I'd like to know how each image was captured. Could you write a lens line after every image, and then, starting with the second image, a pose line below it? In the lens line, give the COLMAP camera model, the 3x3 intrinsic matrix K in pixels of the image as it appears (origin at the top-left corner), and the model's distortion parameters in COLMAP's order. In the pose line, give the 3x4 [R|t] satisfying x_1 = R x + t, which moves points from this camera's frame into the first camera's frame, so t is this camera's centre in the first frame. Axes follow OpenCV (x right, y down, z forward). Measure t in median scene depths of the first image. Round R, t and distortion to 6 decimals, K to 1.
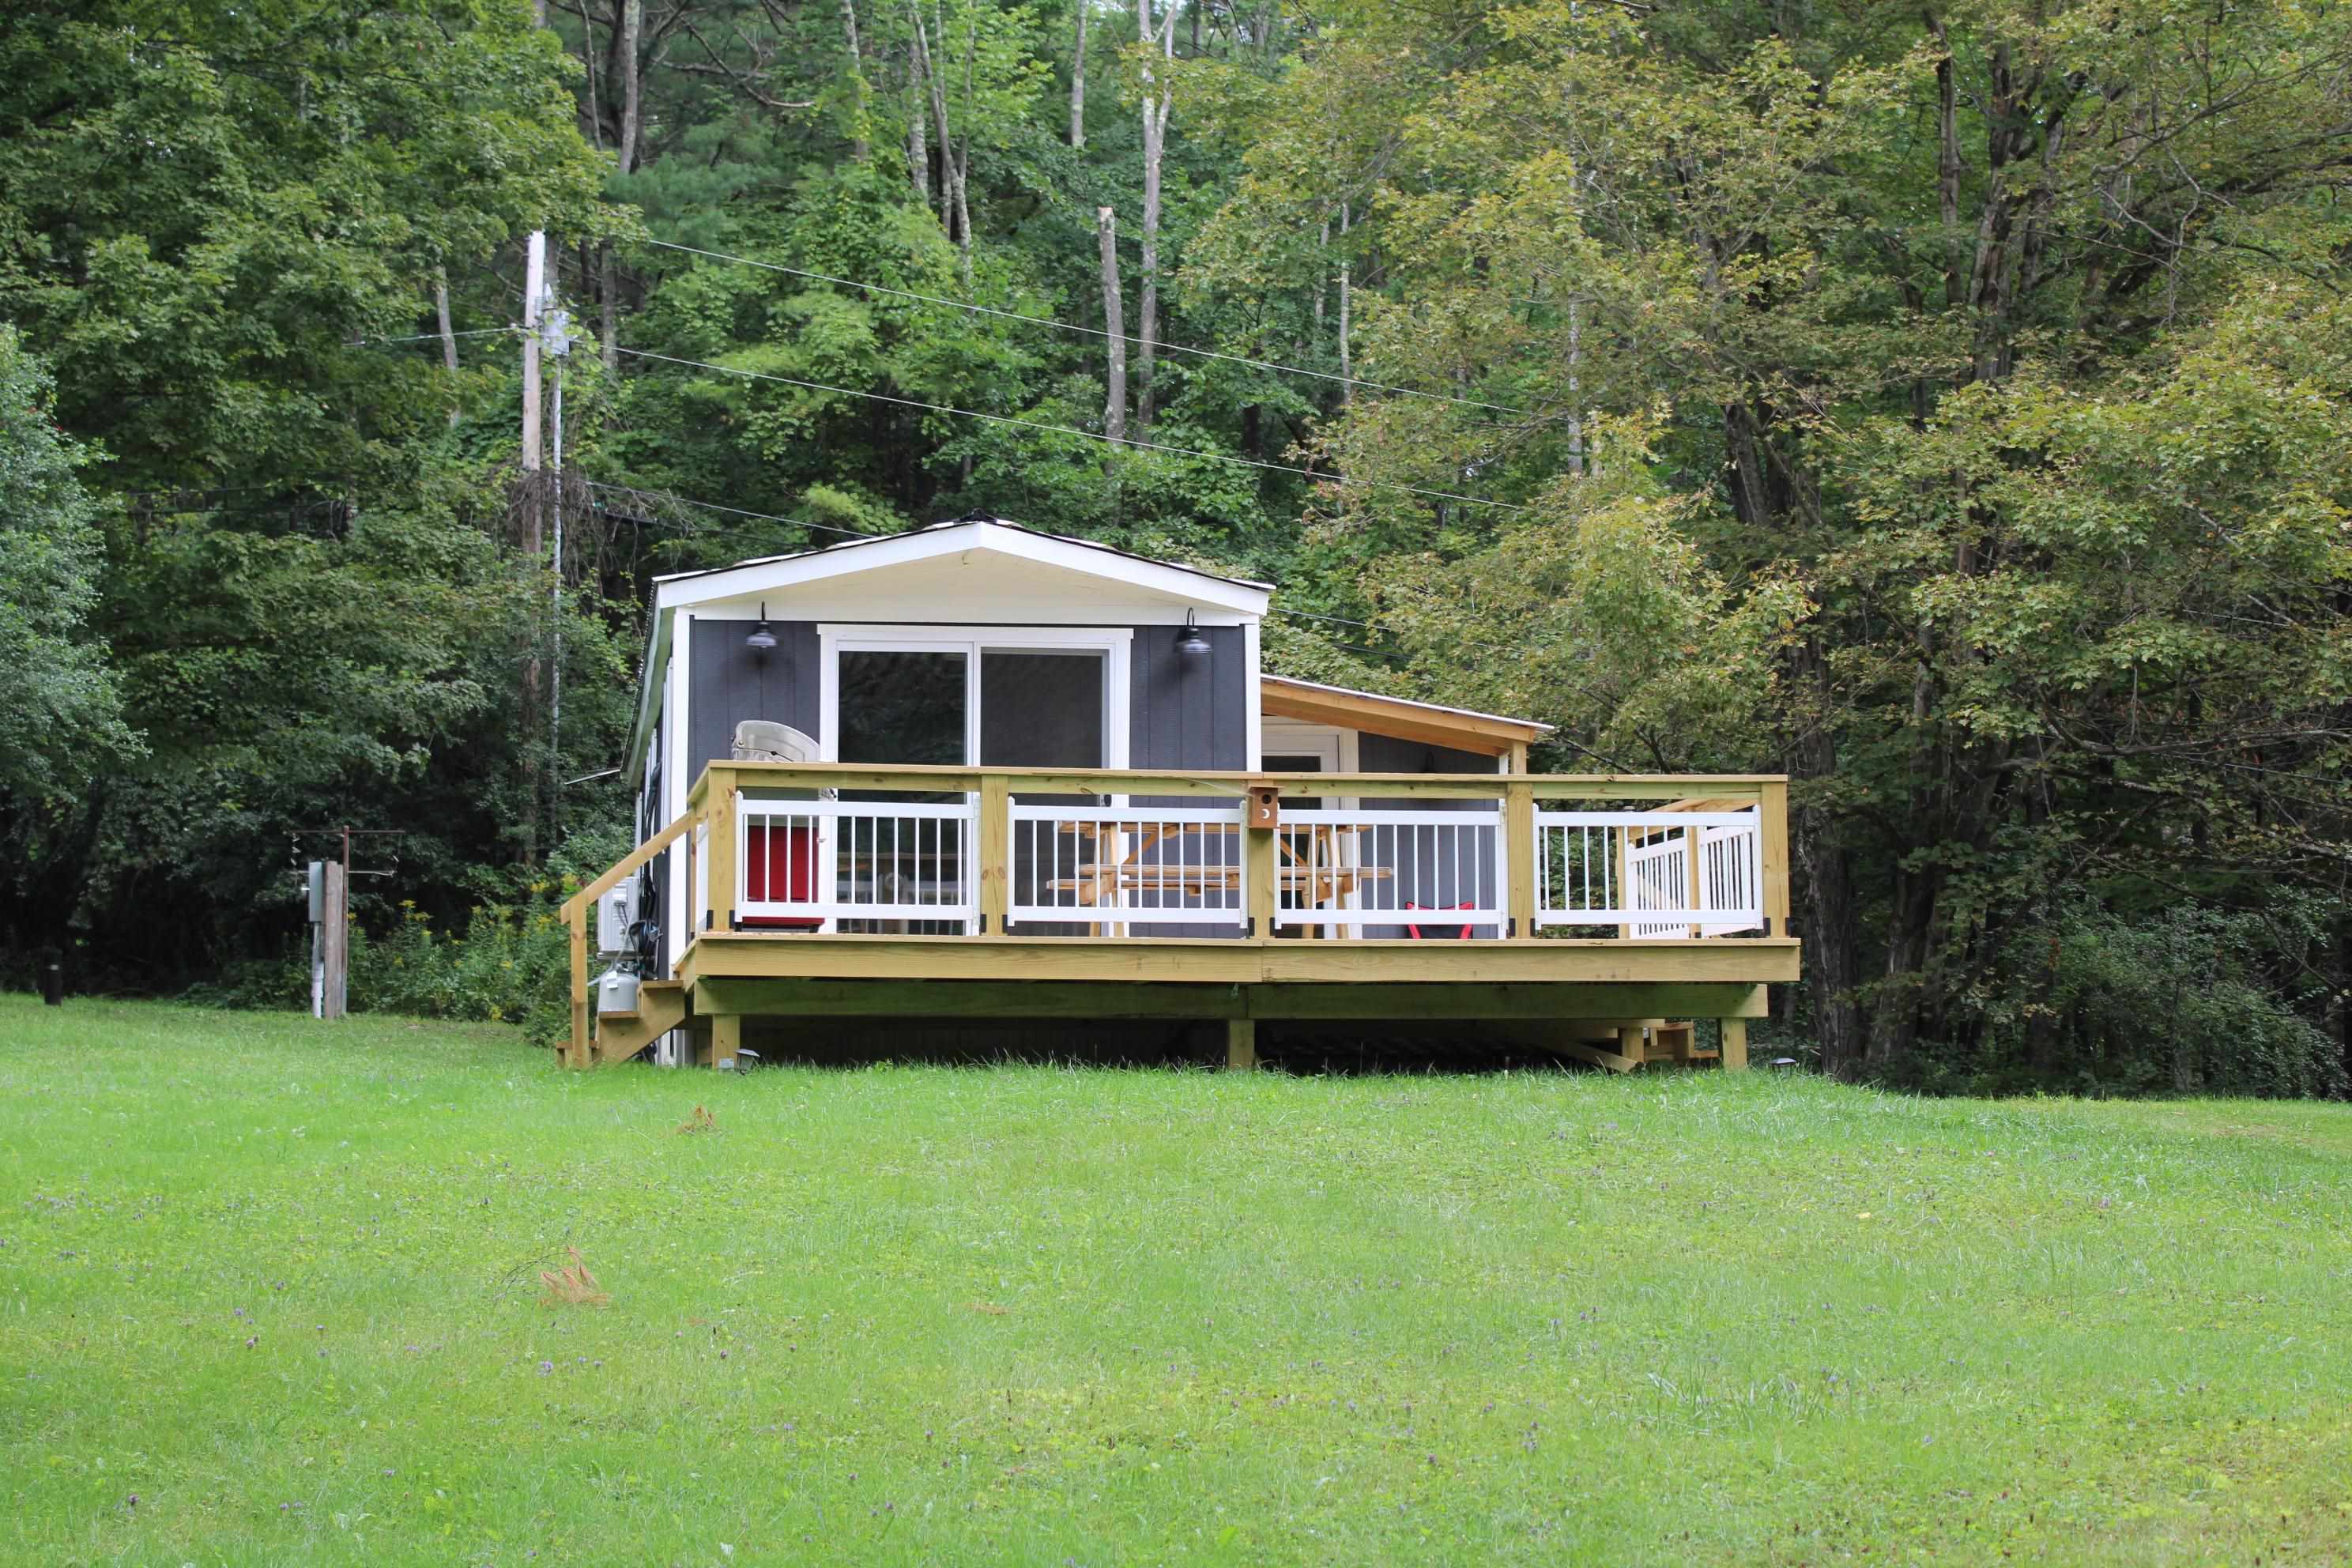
lens RADIAL K [[3889.3, 0, 1176.0], [0, 3889.3, 784.0], [0, 0, 1]] dist [-0.012908, -0.045363]
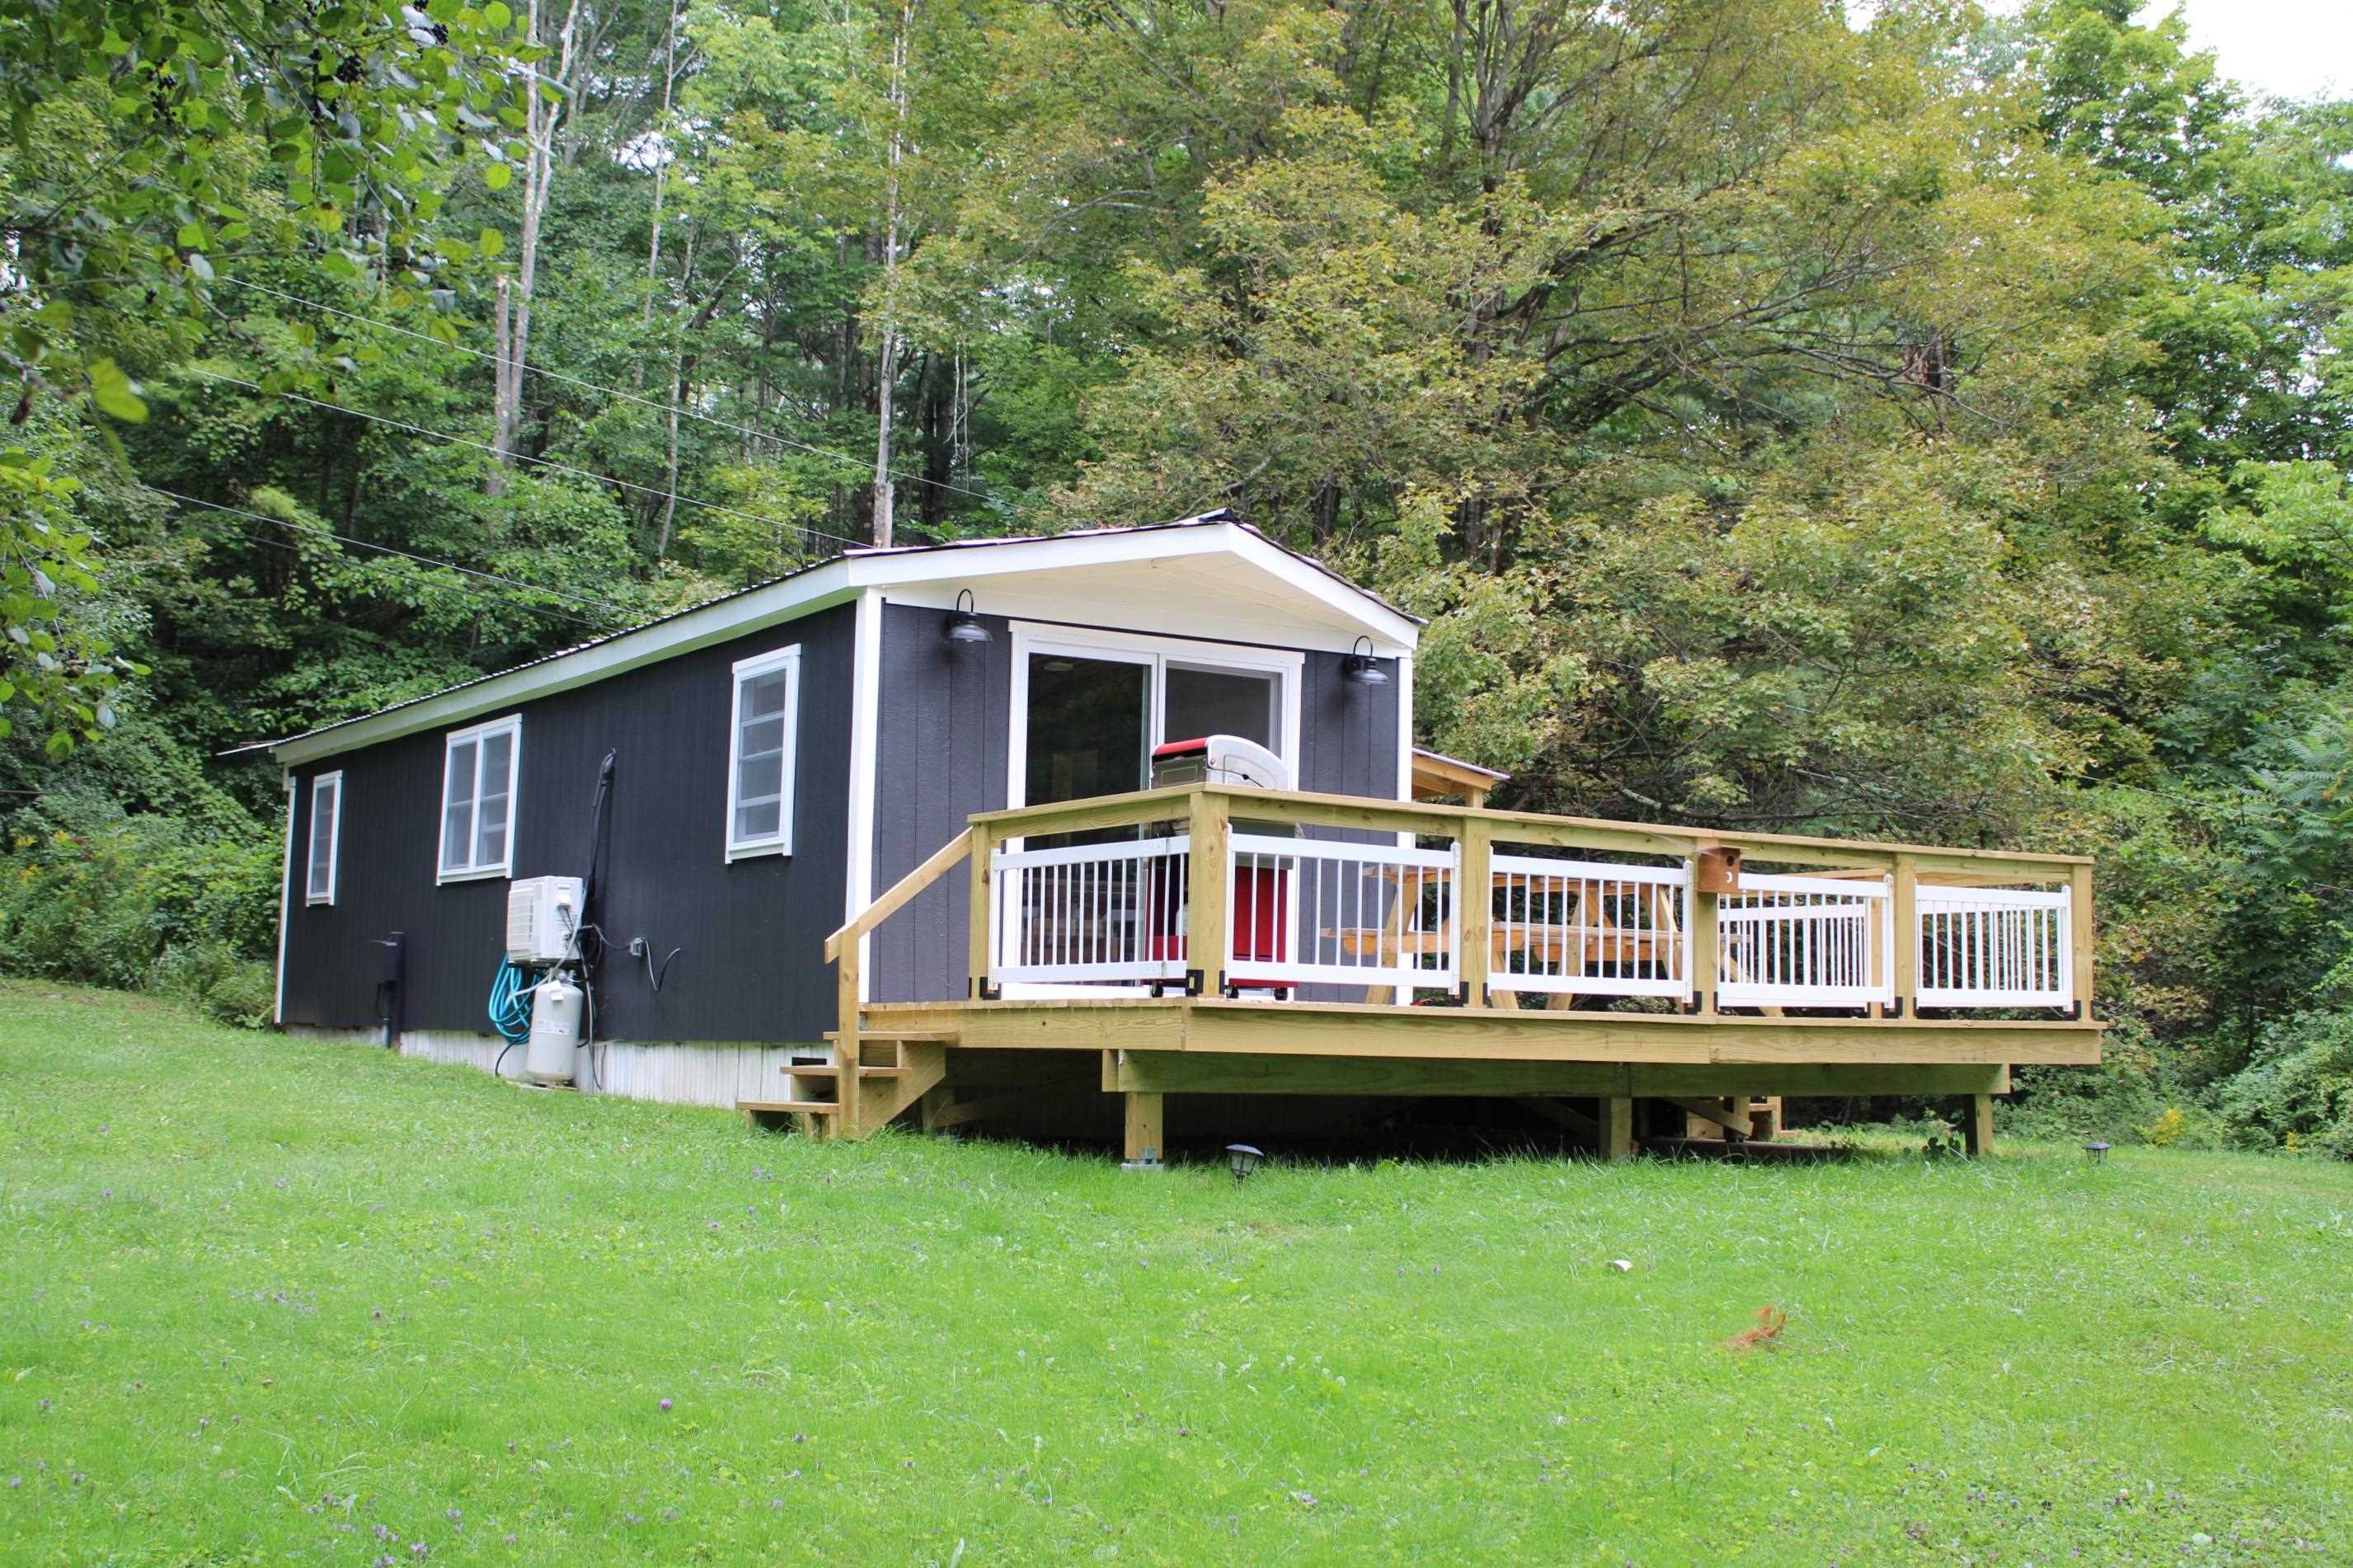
lens RADIAL K [[2639.2, 0, 1176.5], [0, 2639.2, 784.0], [0, 0, 1]] dist [-0.090210, 0.013103]
pose [[0.915195, 0.059867, 0.398540, -0.290841], [-0.060292, 0.998115, -0.011479, 0.000654], [-0.398476, -0.013524, 0.917079, 0.429676]]
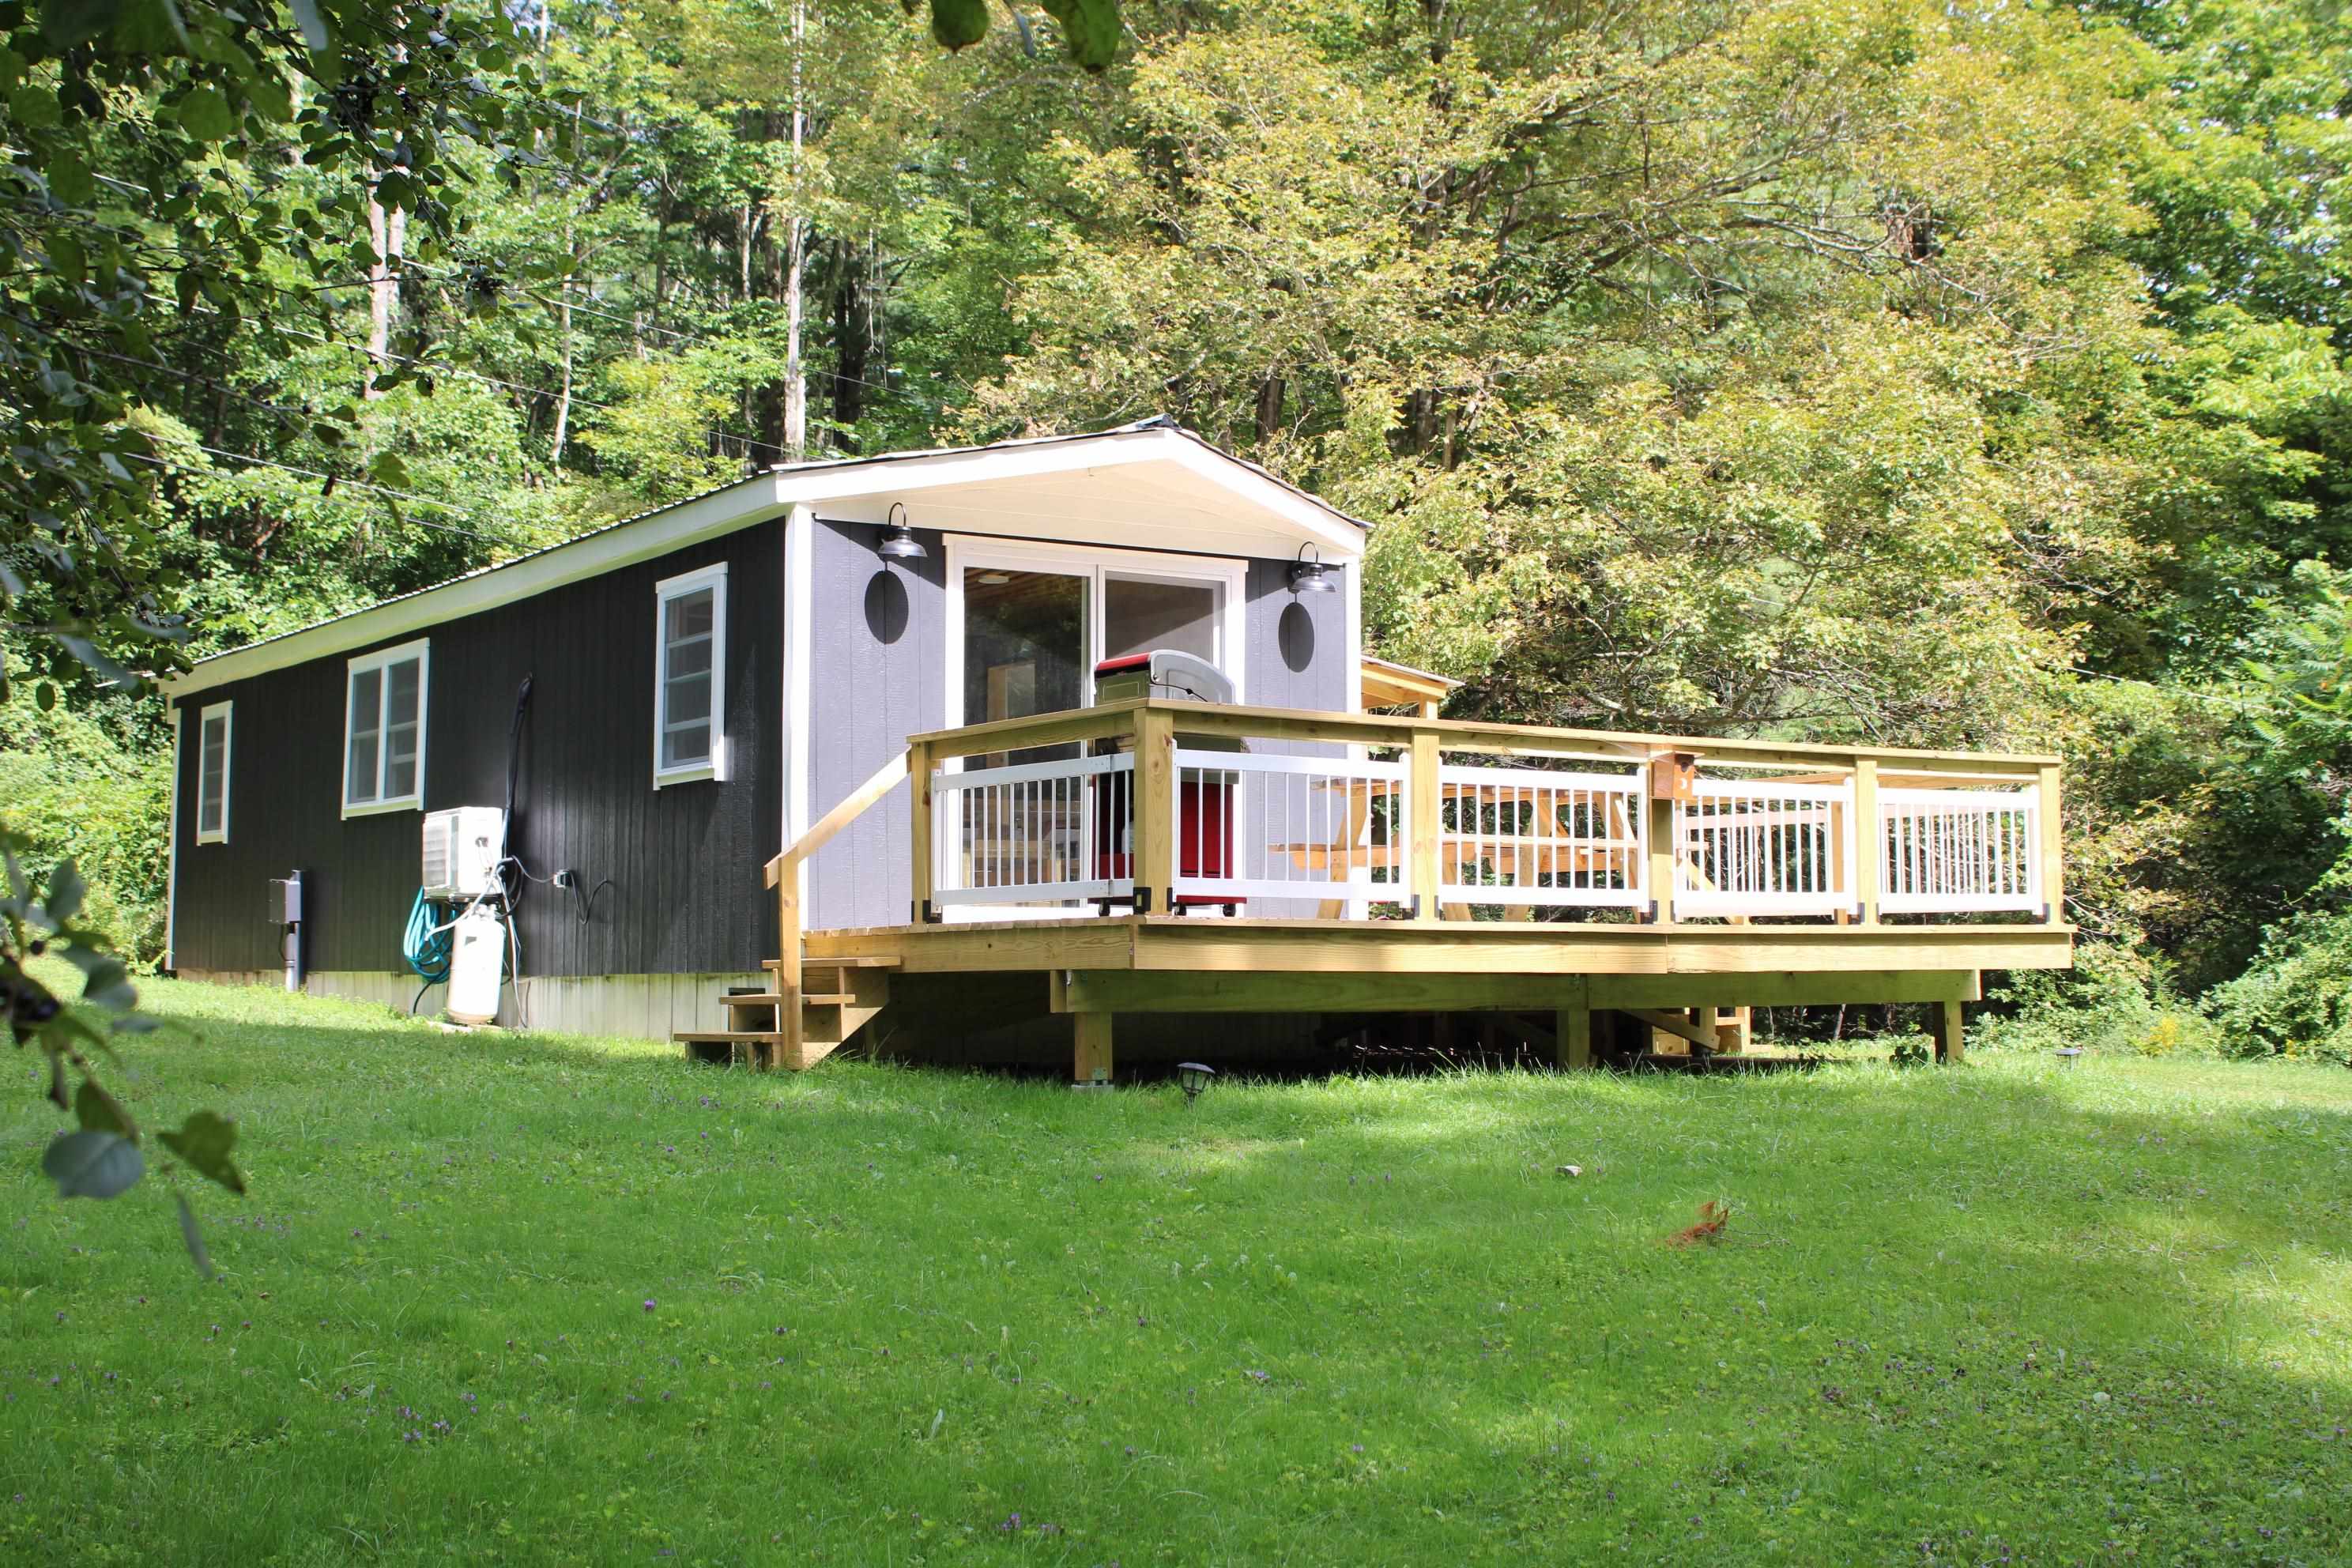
lens RADIAL K [[2881.0, 0, 1176.0], [0, 2881.0, 784.0], [0, 0, 1]] dist [-0.054499, -0.002029]
pose [[0.907440, 0.029251, 0.419162, -0.306589], [-0.040922, 0.998984, 0.018880, 0.000016], [-0.418184, -0.034285, 0.907715, 0.395916]]
